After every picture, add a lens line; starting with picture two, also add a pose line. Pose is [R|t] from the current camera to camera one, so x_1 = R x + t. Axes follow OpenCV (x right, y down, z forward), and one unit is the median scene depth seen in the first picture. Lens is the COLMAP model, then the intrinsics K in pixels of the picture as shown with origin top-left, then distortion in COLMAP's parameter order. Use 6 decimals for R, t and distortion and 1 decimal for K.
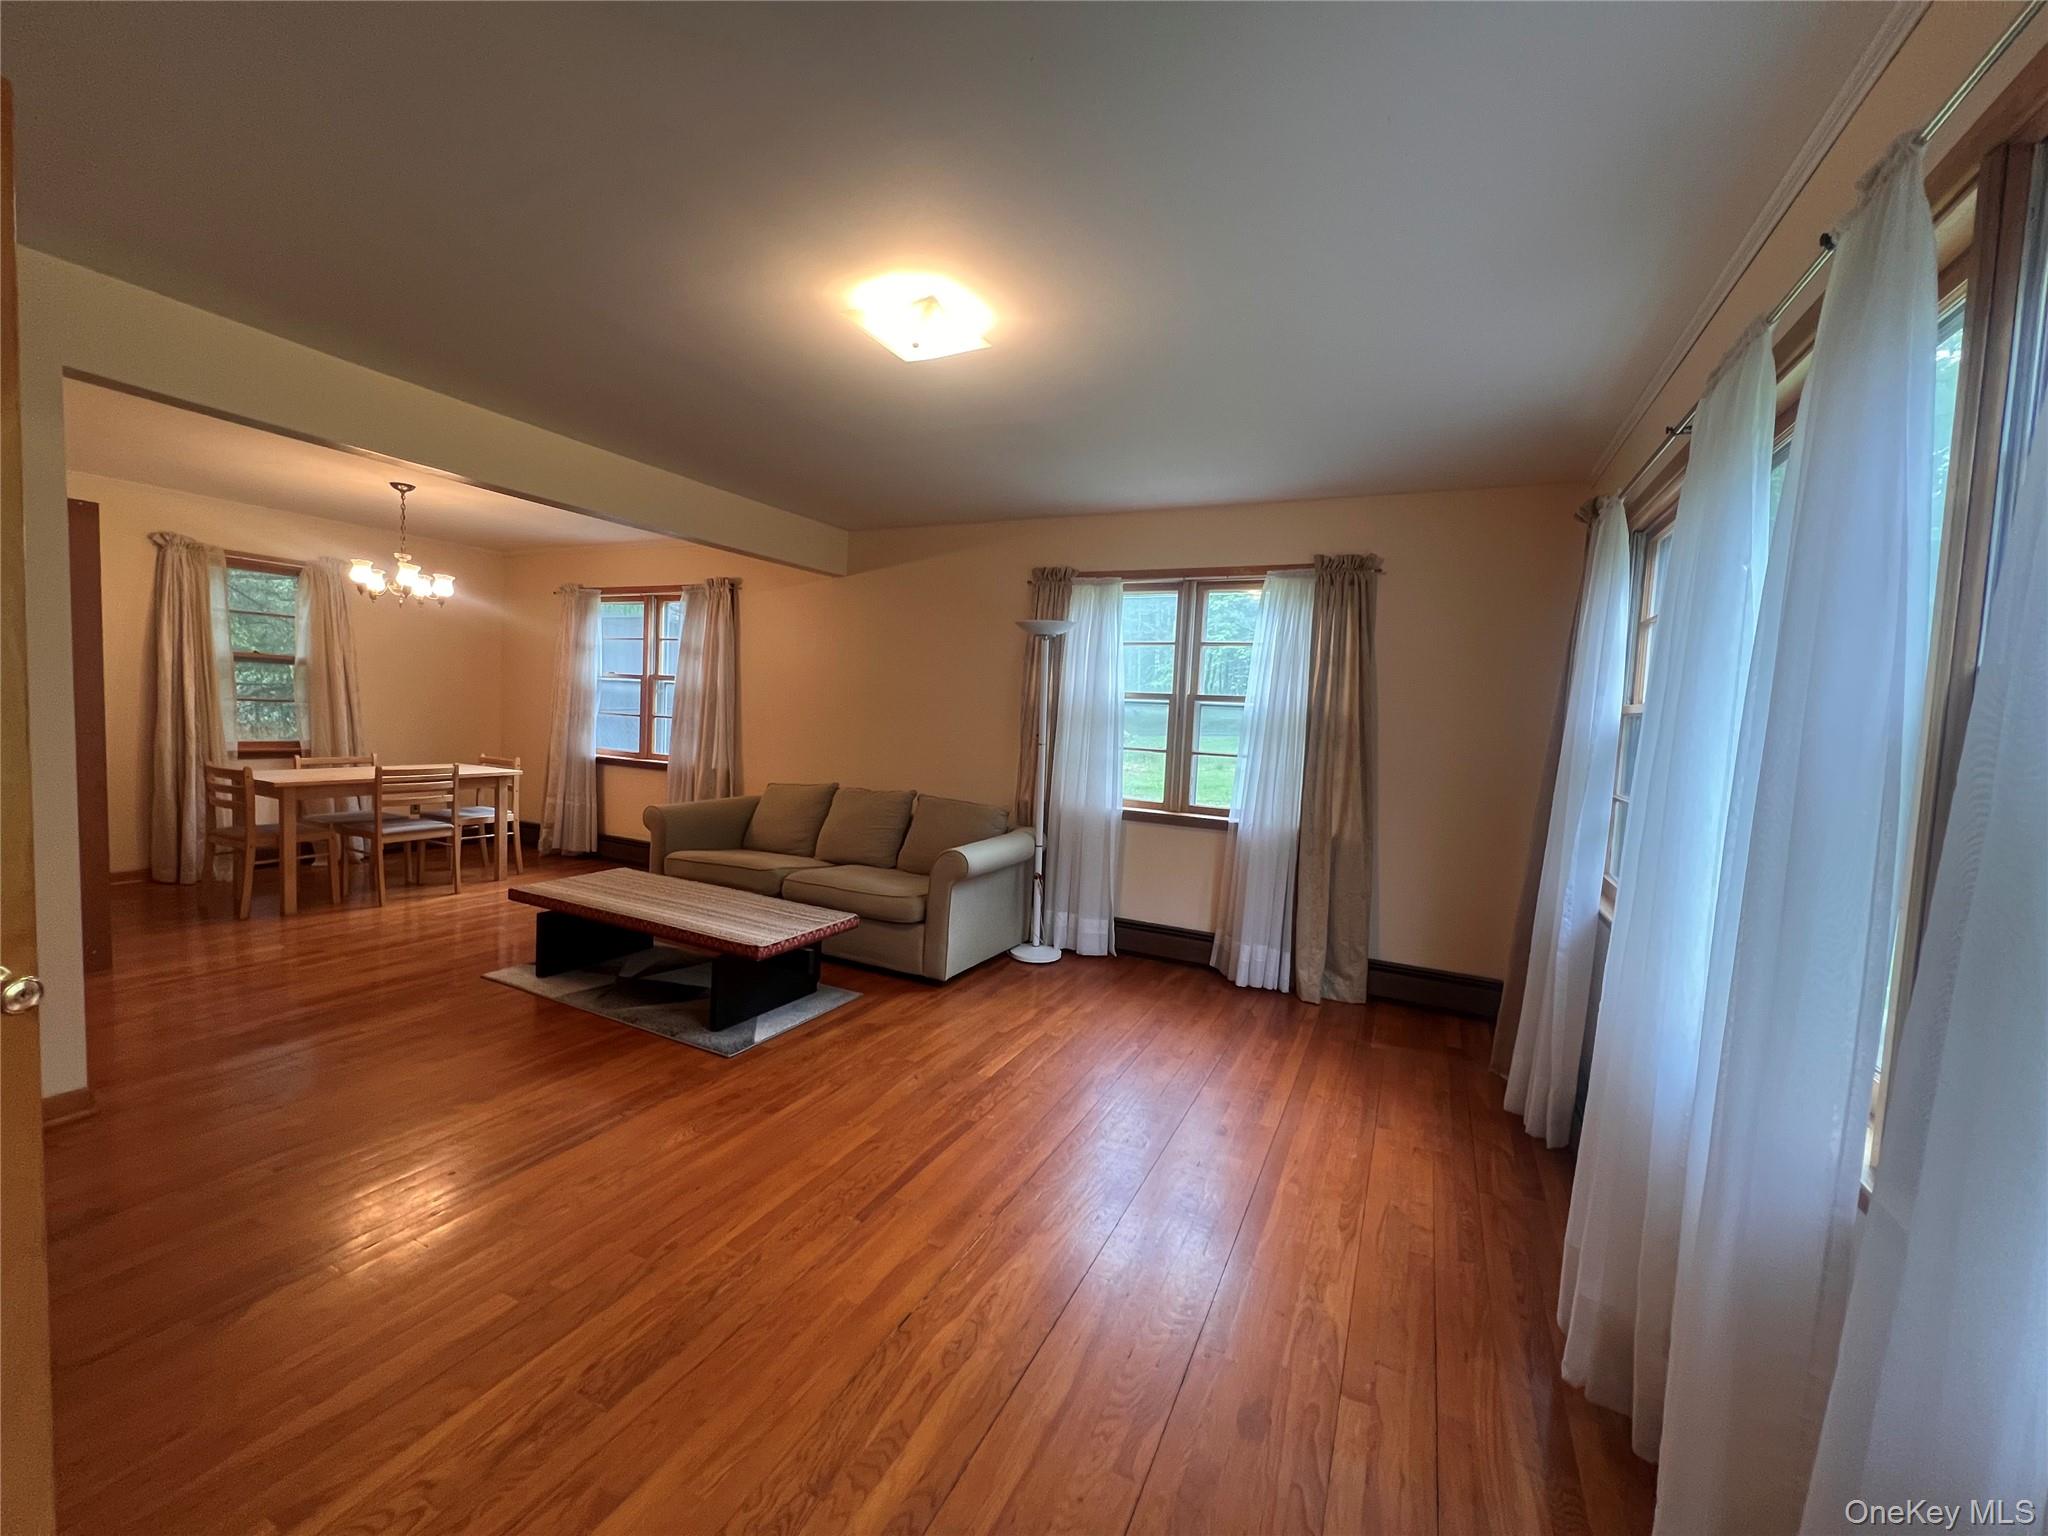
lens RADIAL K [[817.8, 0, 1021.1], [0, 817.8, 762.2], [0, 0, 1]] dist [-0.001686, -0.000481]
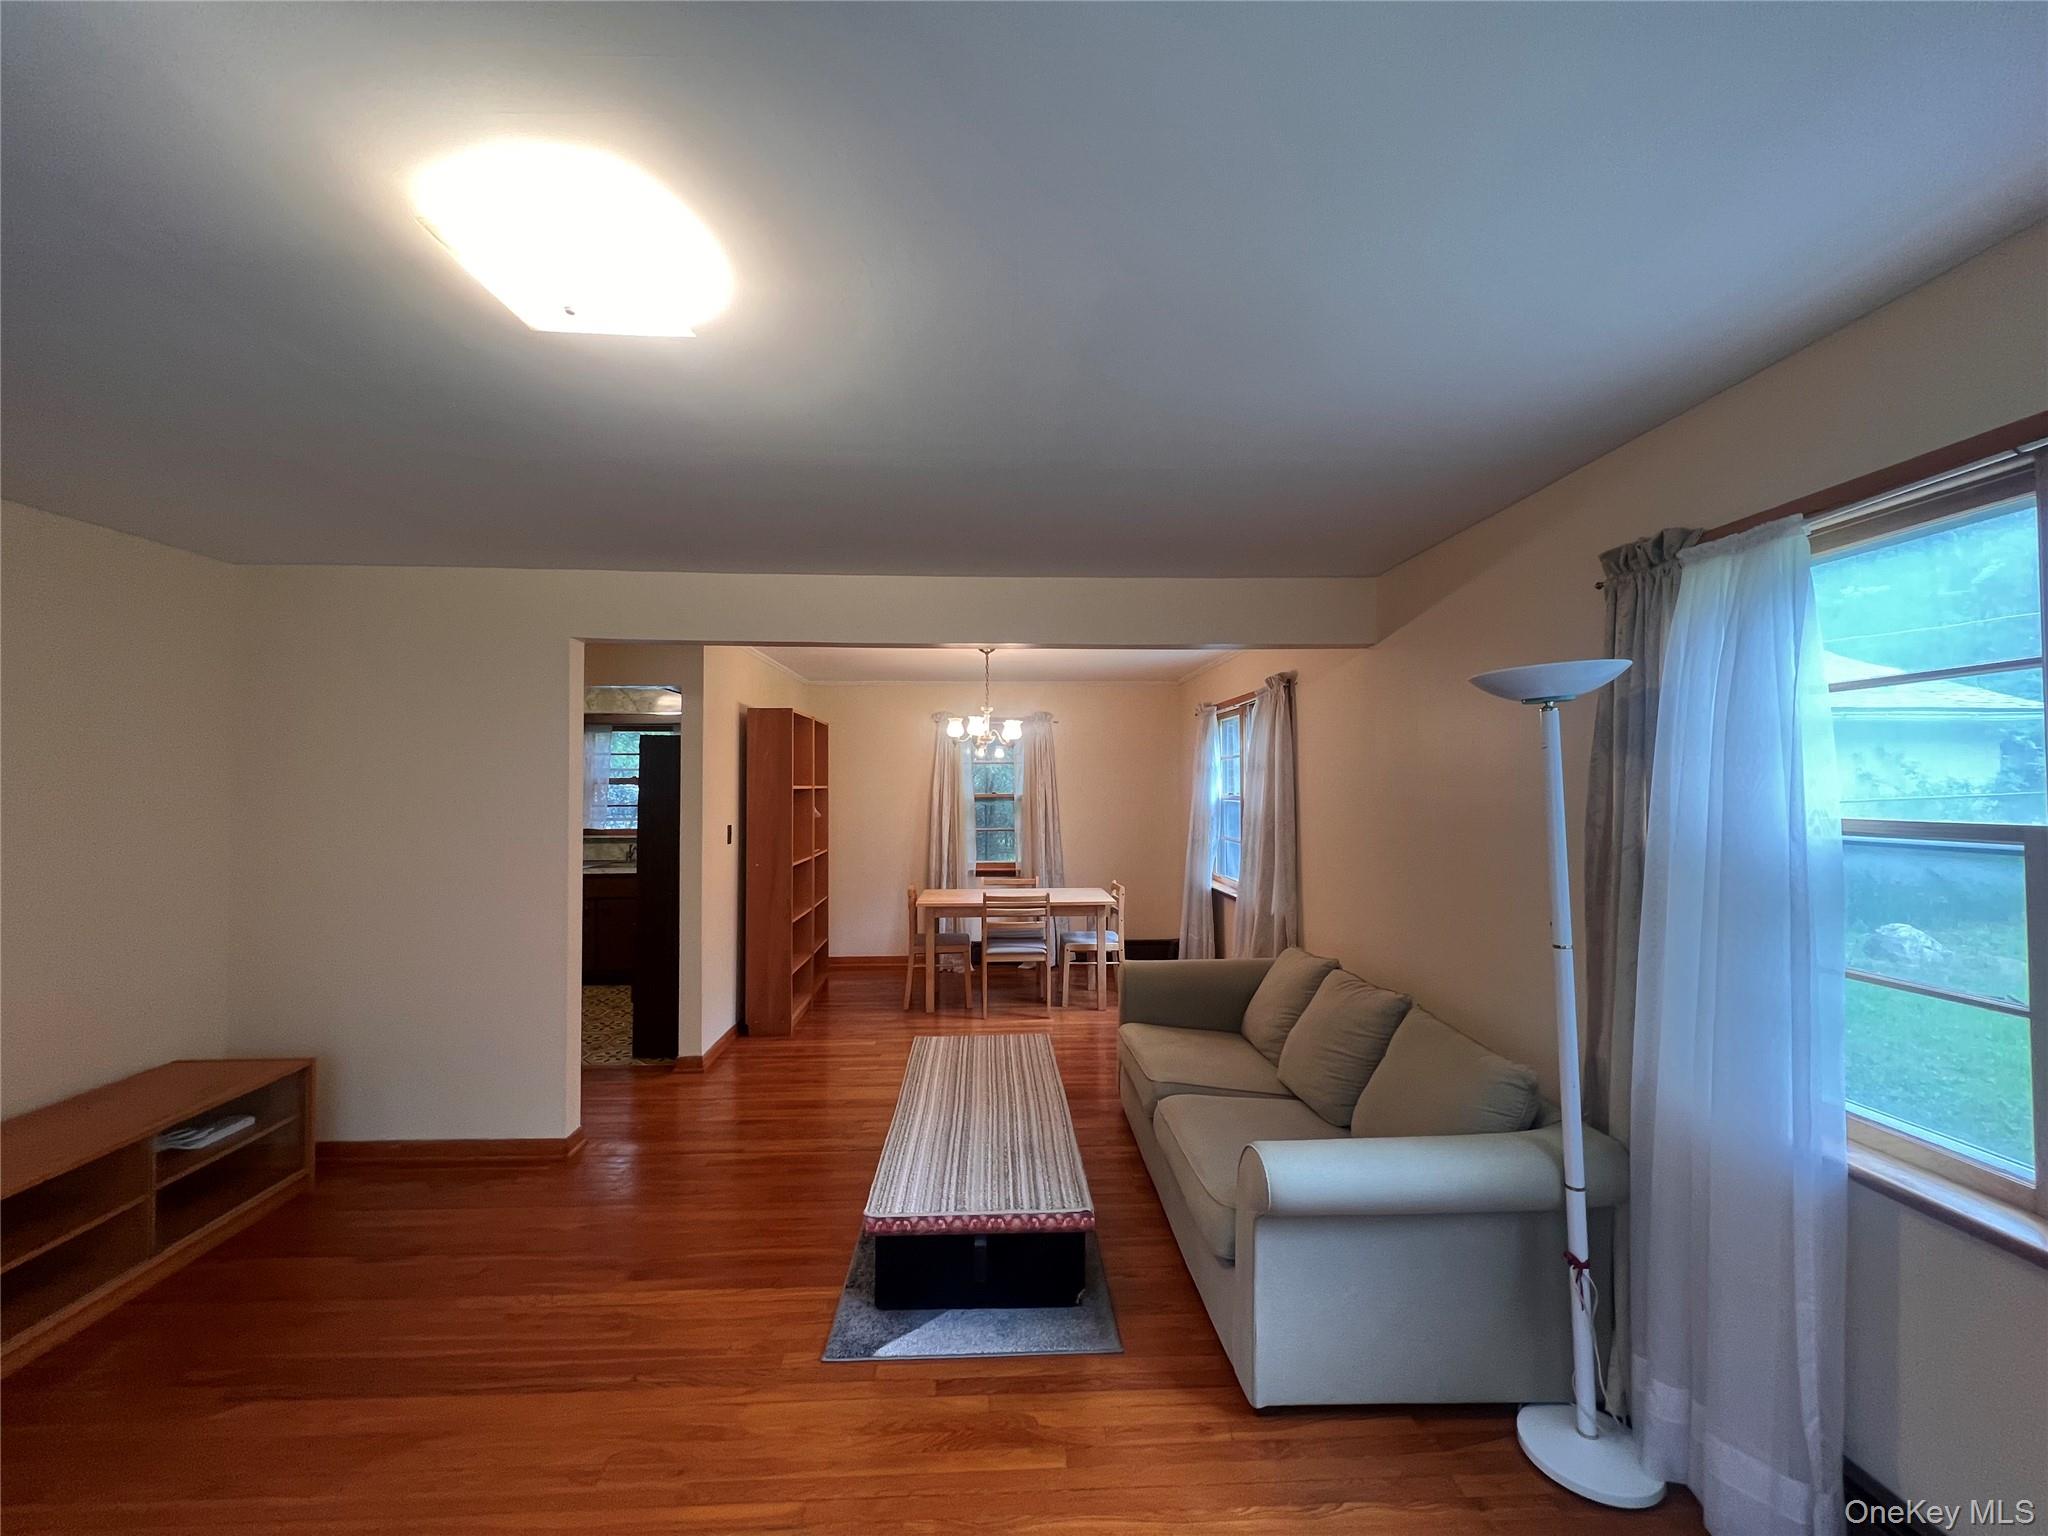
lens RADIAL K [[817.8, 0, 1021.1], [0, 817.8, 762.2], [0, 0, 1]] dist [-0.001686, -0.000481]
pose [[0.481711, -0.076489, -0.872986, 0.221758], [-0.029810, 0.994177, -0.103556, -0.052685], [0.875823, 0.075908, 0.476626, 0.432302]]
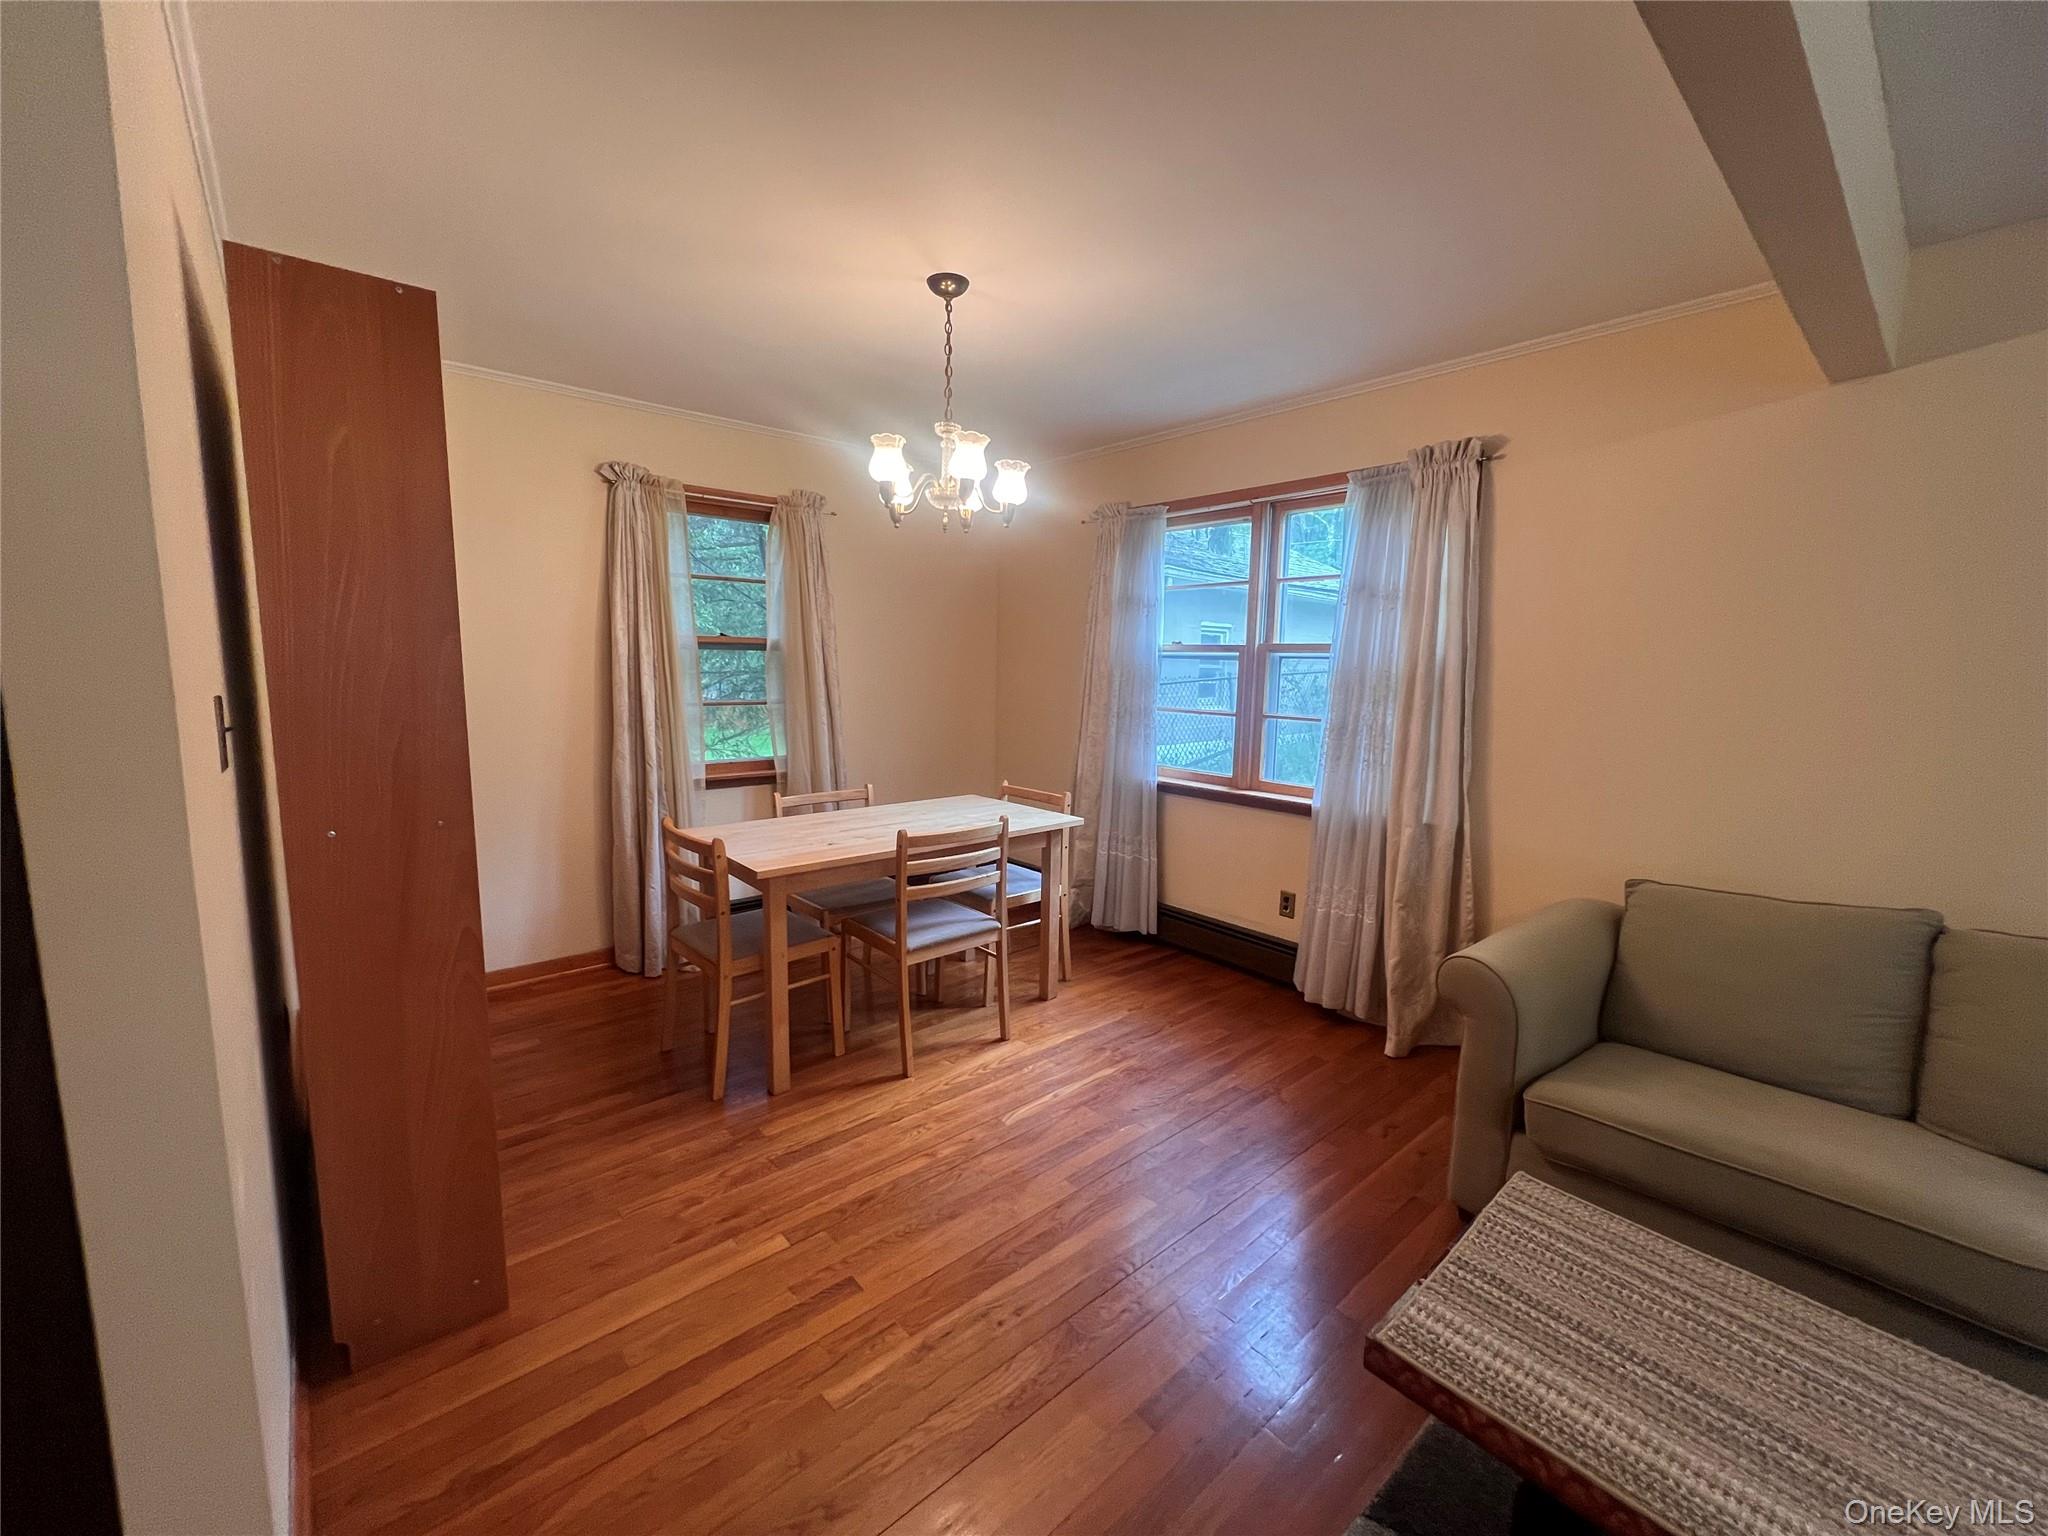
lens RADIAL K [[817.8, 0, 1021.1], [0, 817.8, 762.2], [0, 0, 1]] dist [-0.001686, -0.000481]
pose [[0.921563, 0.014508, -0.387958, -0.442508], [0.003360, 0.998966, 0.045339, -0.058482], [0.388214, -0.043086, 0.920561, 0.464434]]
